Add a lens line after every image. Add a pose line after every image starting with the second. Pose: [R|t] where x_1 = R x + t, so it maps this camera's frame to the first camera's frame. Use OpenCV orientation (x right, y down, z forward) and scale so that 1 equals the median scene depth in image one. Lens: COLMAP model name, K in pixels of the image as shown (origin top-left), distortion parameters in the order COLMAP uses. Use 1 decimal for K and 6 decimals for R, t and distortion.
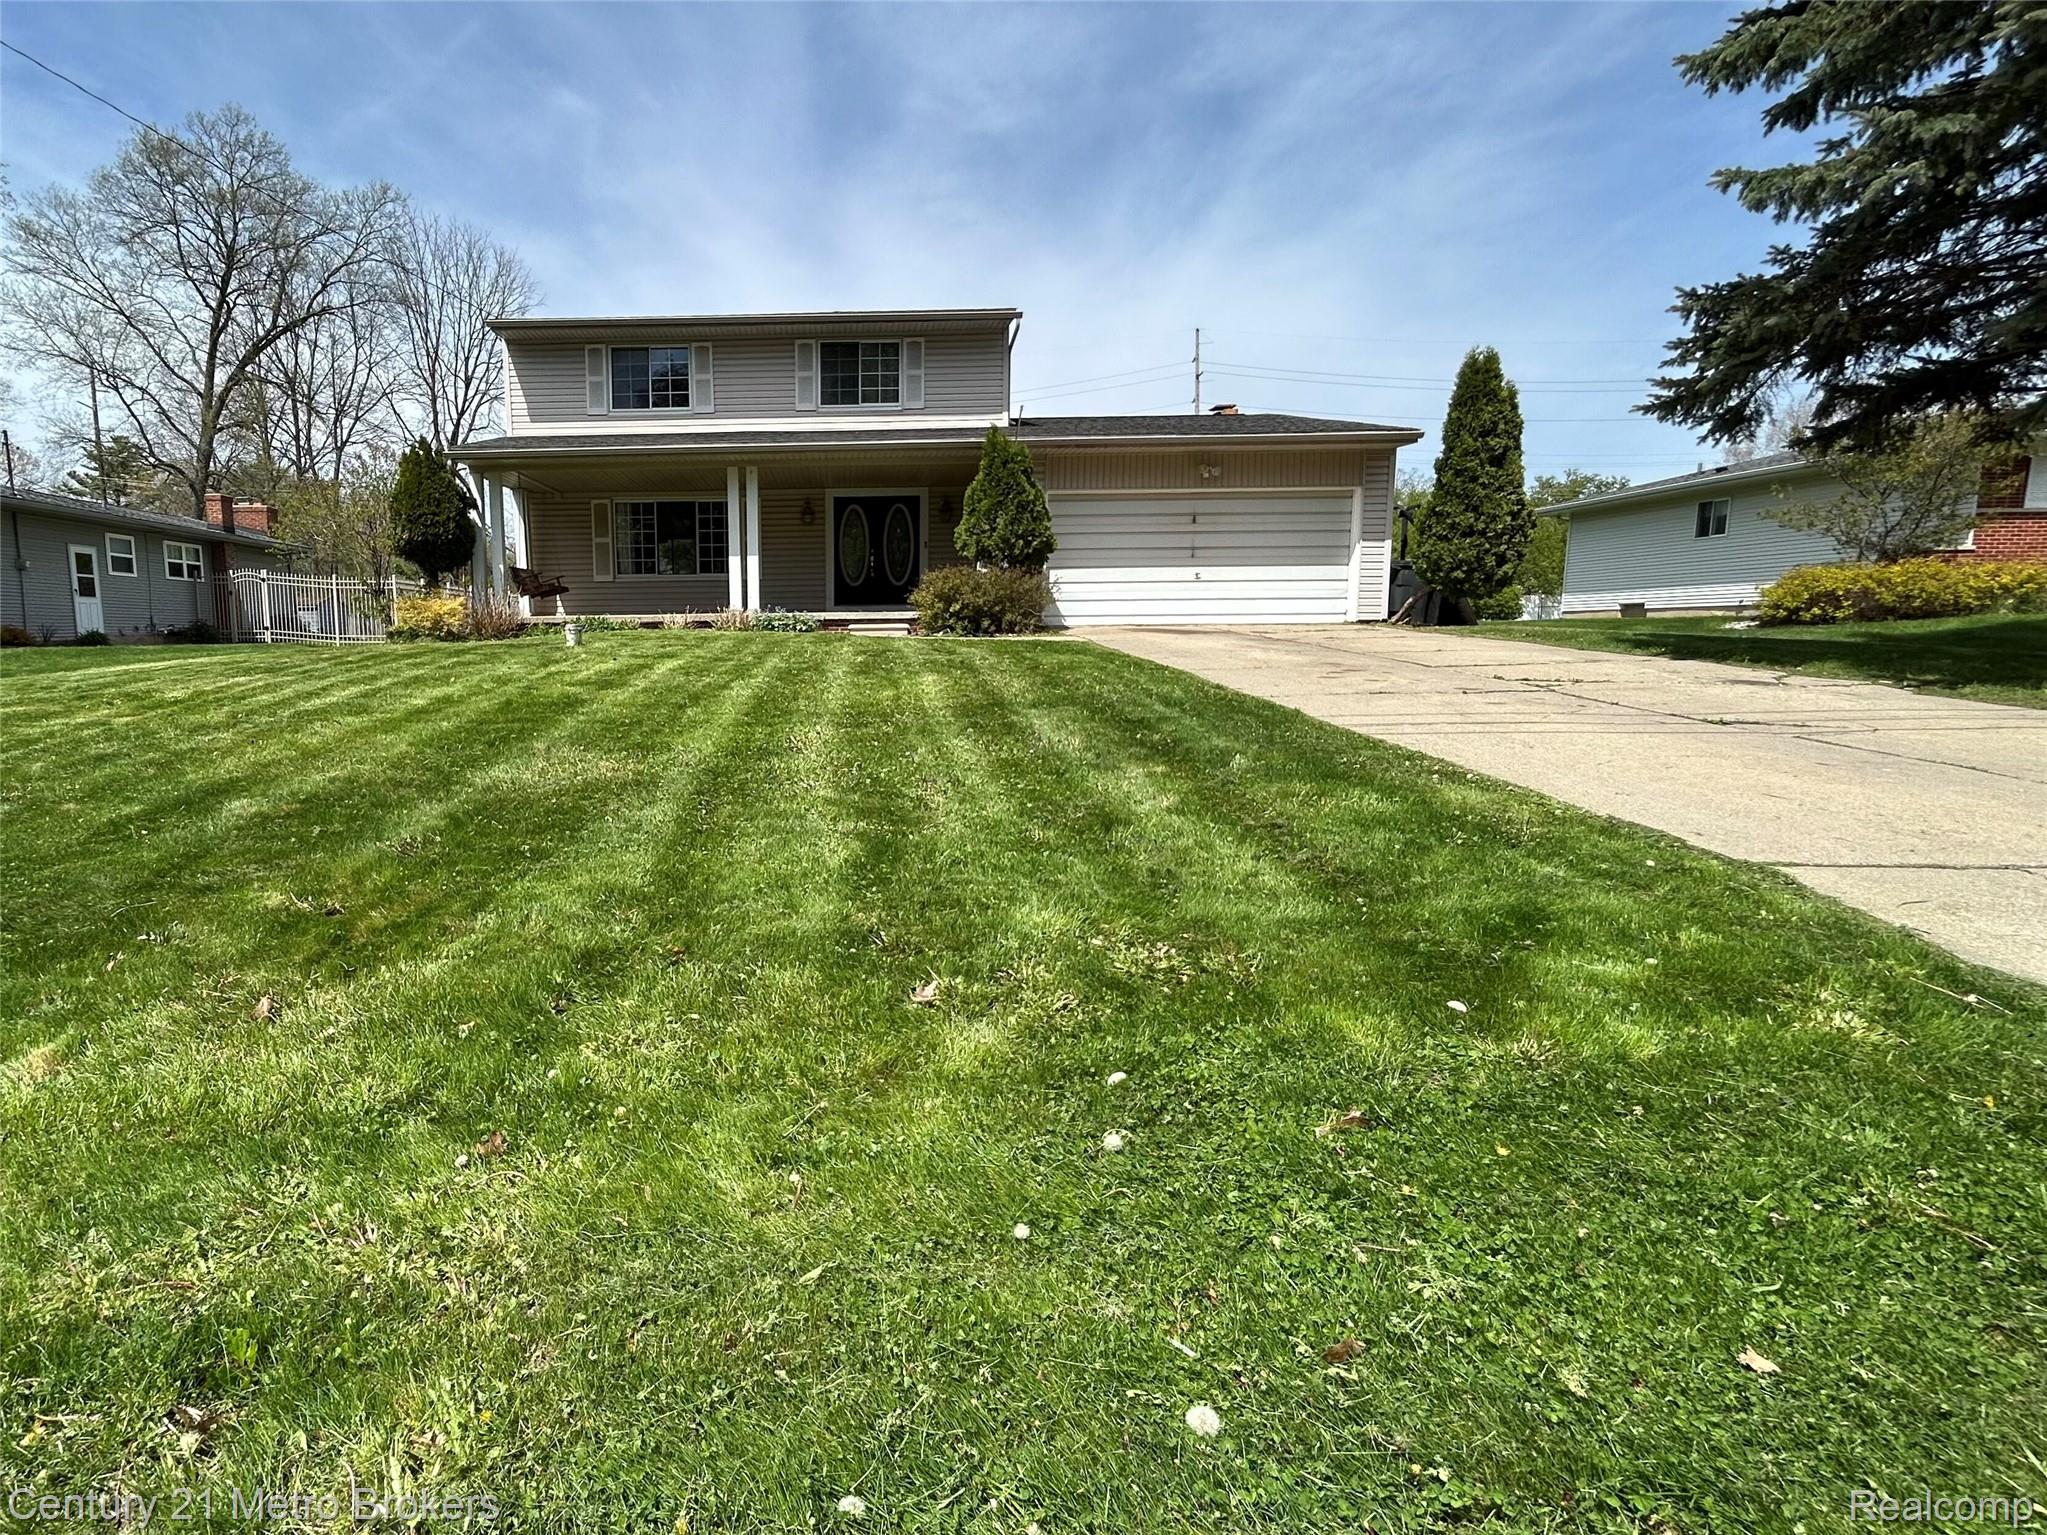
lens RADIAL K [[833.2, 0, 1022.4], [0, 833.2, 719.1], [0, 0, 1]] dist [-0.000506, -0.000072]
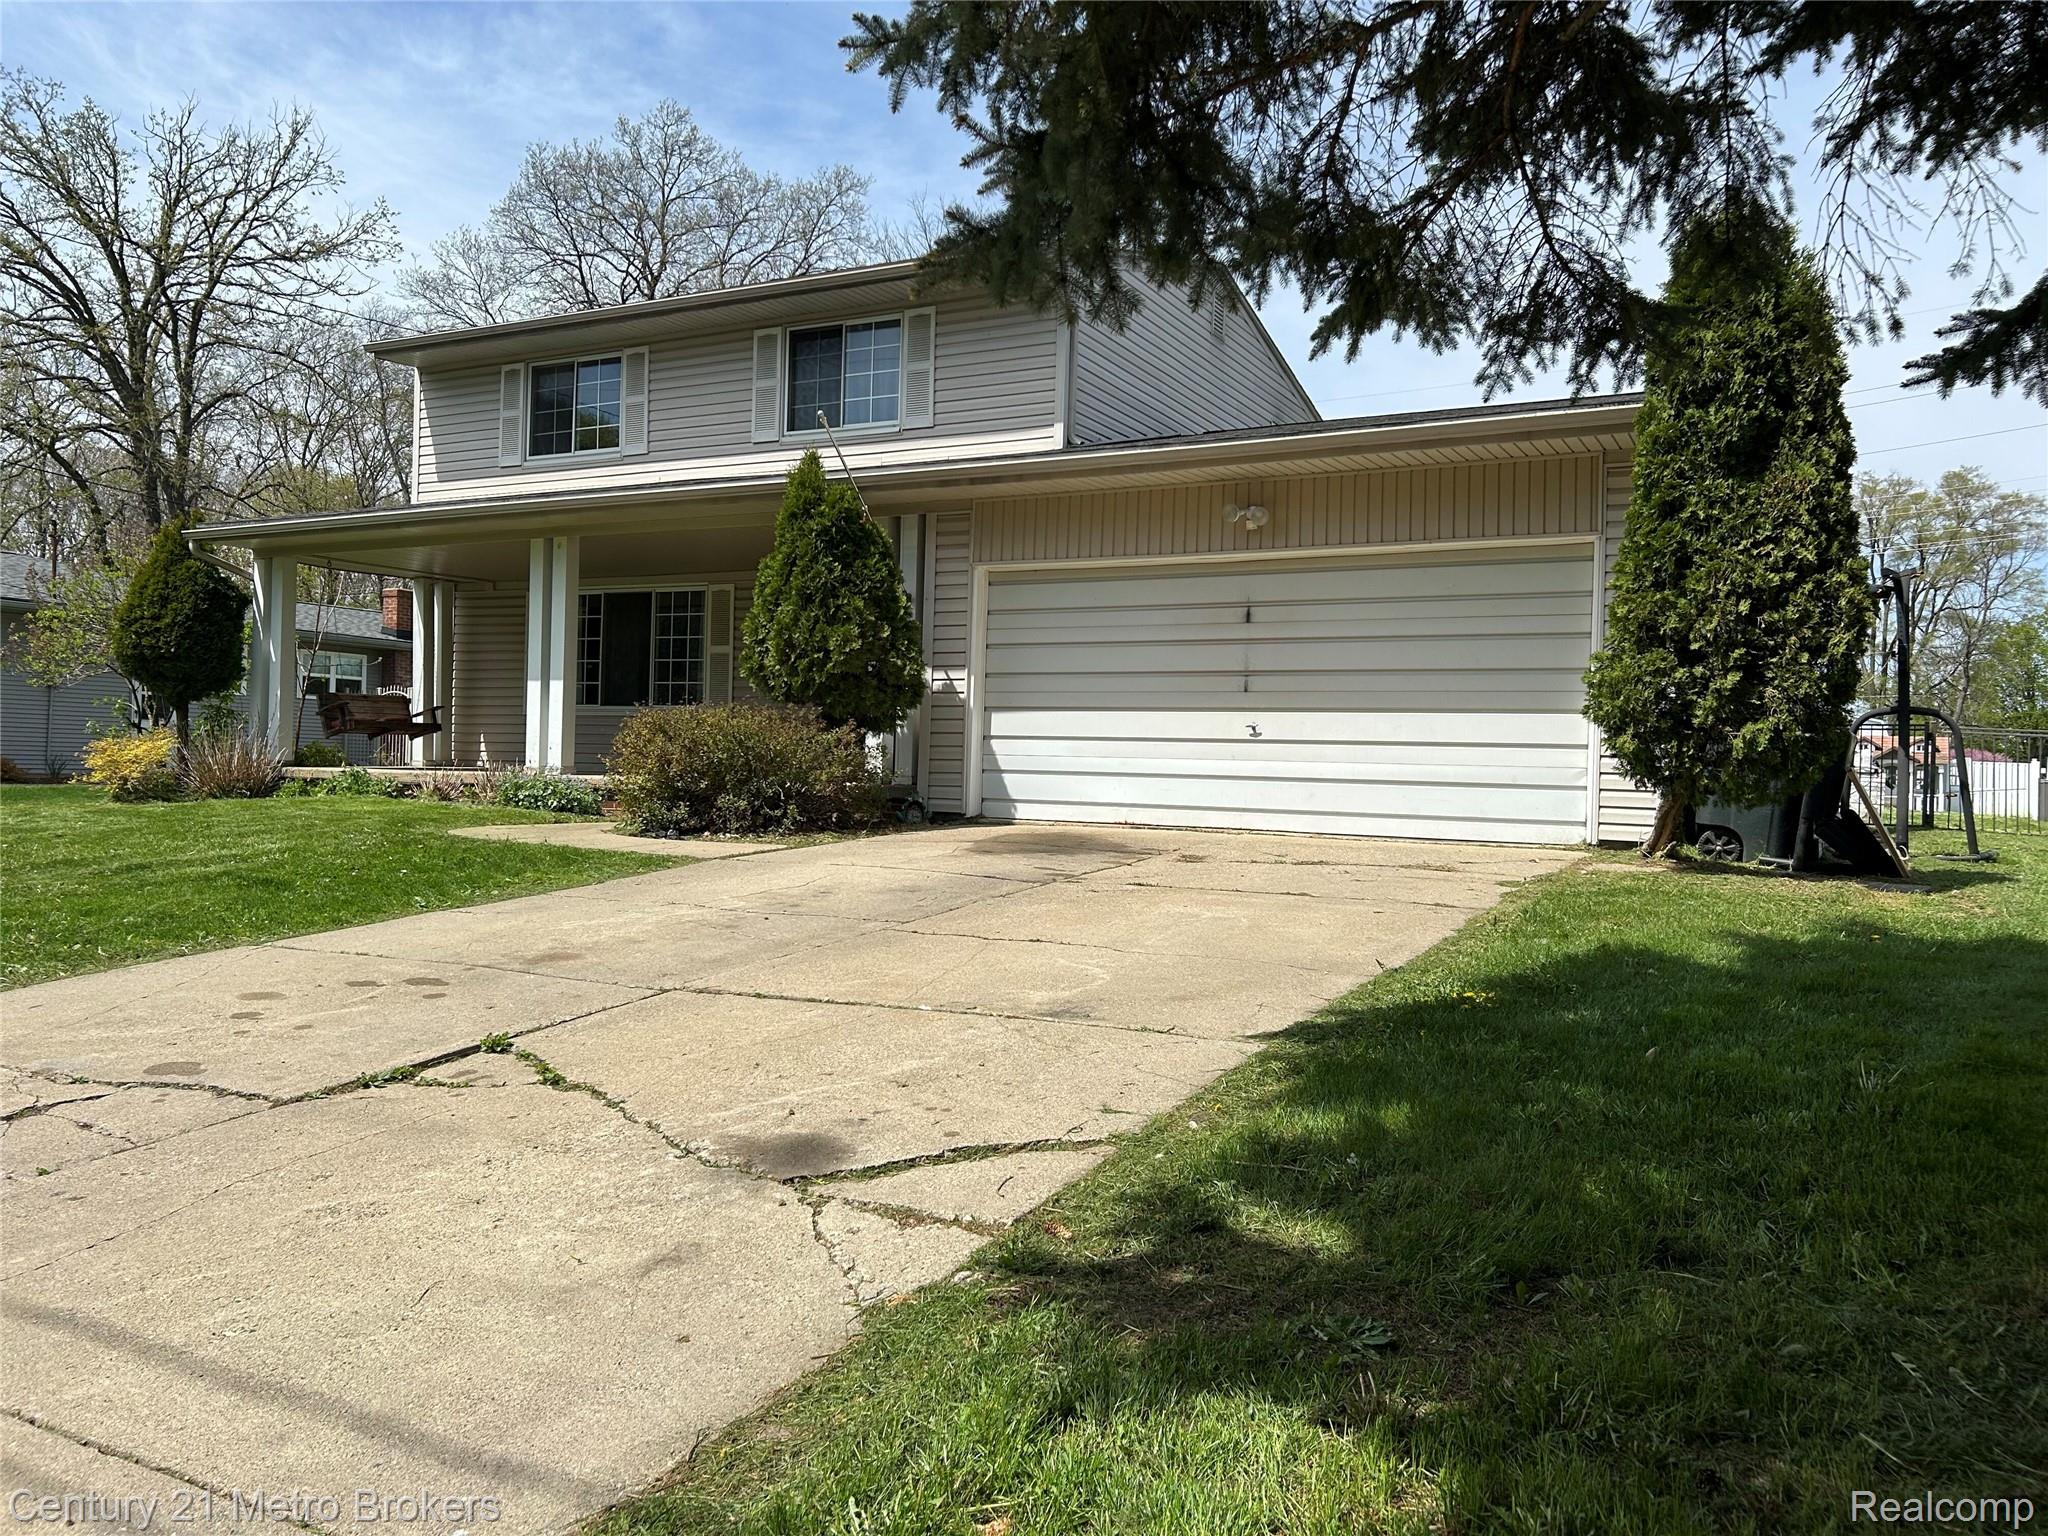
lens RADIAL K [[1478.8, 0, 1024.0], [0, 1478.8, 768.0], [0, 0, 1]] dist [0.081047, 0.000335]
pose [[0.903351, 0.031469, -0.427745, 0.445663], [-0.087249, 0.989935, -0.111431, -0.042815], [0.419933, 0.137982, 0.897005, 0.179051]]
